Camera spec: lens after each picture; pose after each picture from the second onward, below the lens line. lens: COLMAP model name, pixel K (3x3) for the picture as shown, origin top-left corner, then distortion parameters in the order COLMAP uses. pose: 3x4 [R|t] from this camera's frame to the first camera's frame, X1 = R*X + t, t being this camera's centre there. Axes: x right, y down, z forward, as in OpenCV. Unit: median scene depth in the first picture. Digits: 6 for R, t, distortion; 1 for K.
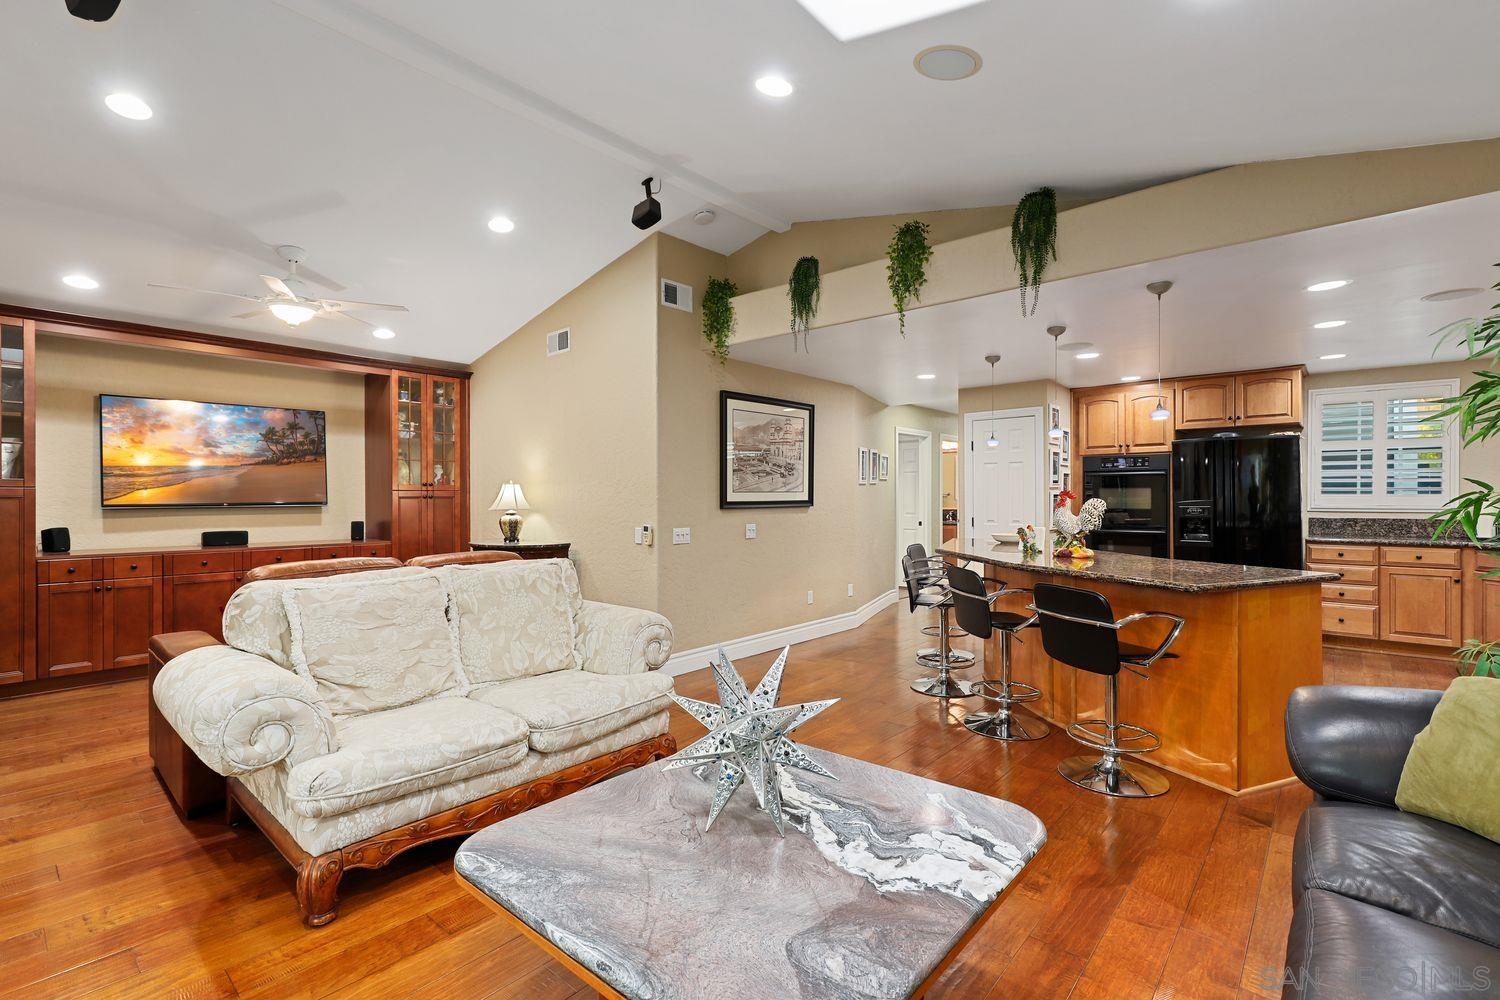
lens RADIAL K [[674.5, 0, 755.0], [0, 674.5, 498.3], [0, 0, 1]] dist [-0.003068, -0.000021]
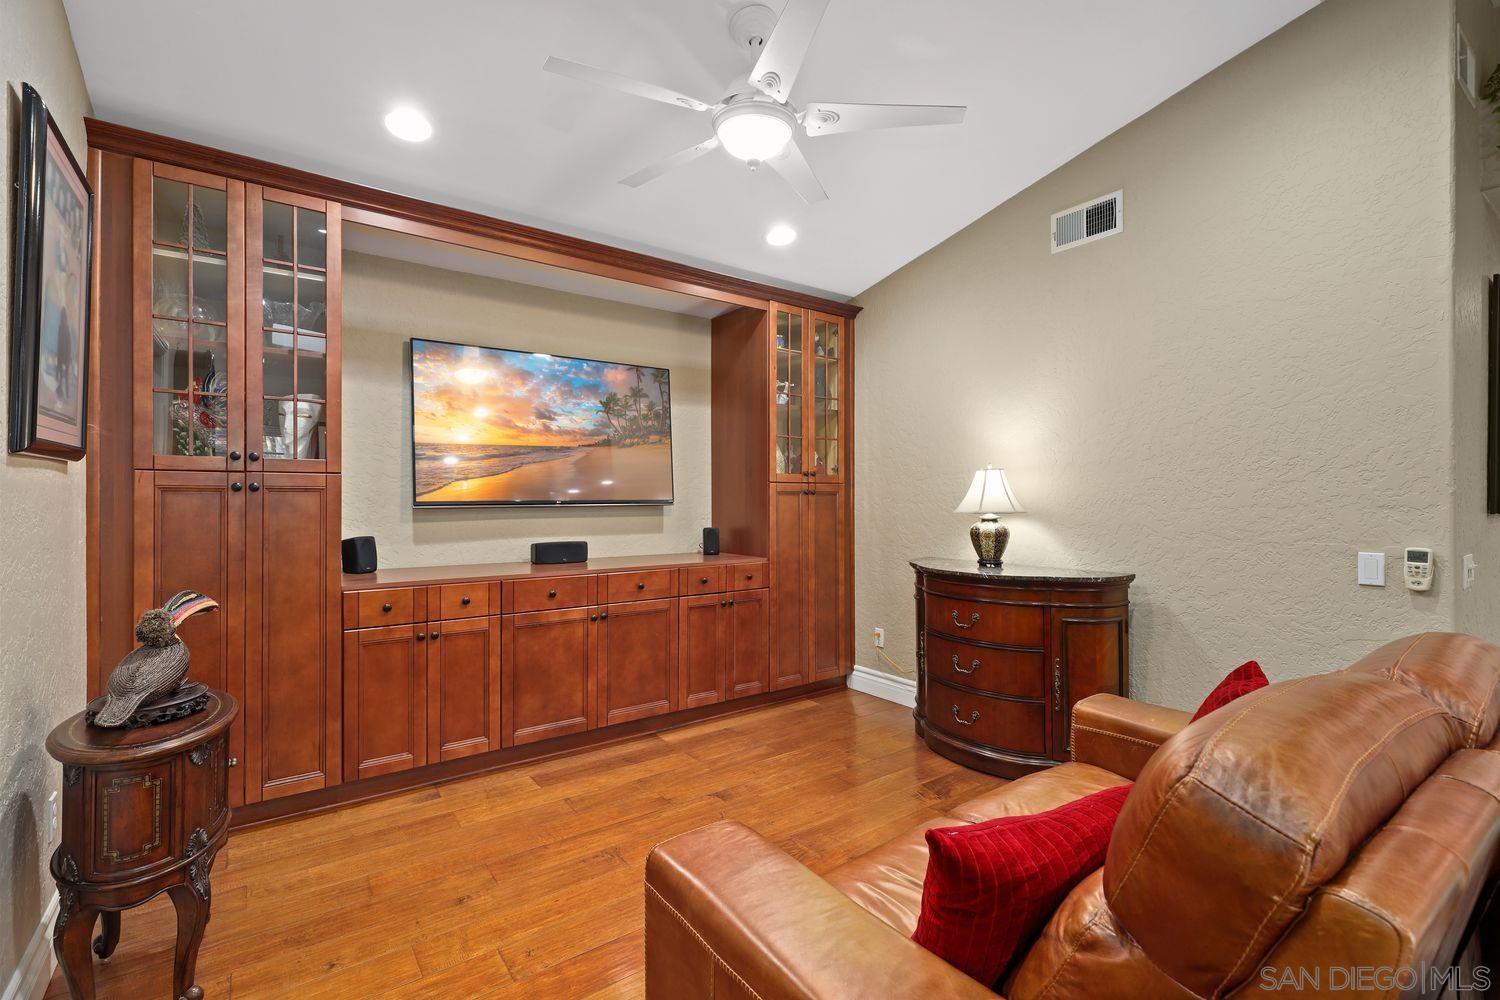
lens RADIAL K [[674.5, 0, 755.0], [0, 674.5, 498.3], [0, 0, 1]] dist [-0.003068, -0.000021]
pose [[0.975882, 0.001753, -0.218293, -0.458660], [-0.001696, 0.999998, 0.000449, 0.004305], [0.218293, -0.000067, 0.975883, 0.389078]]
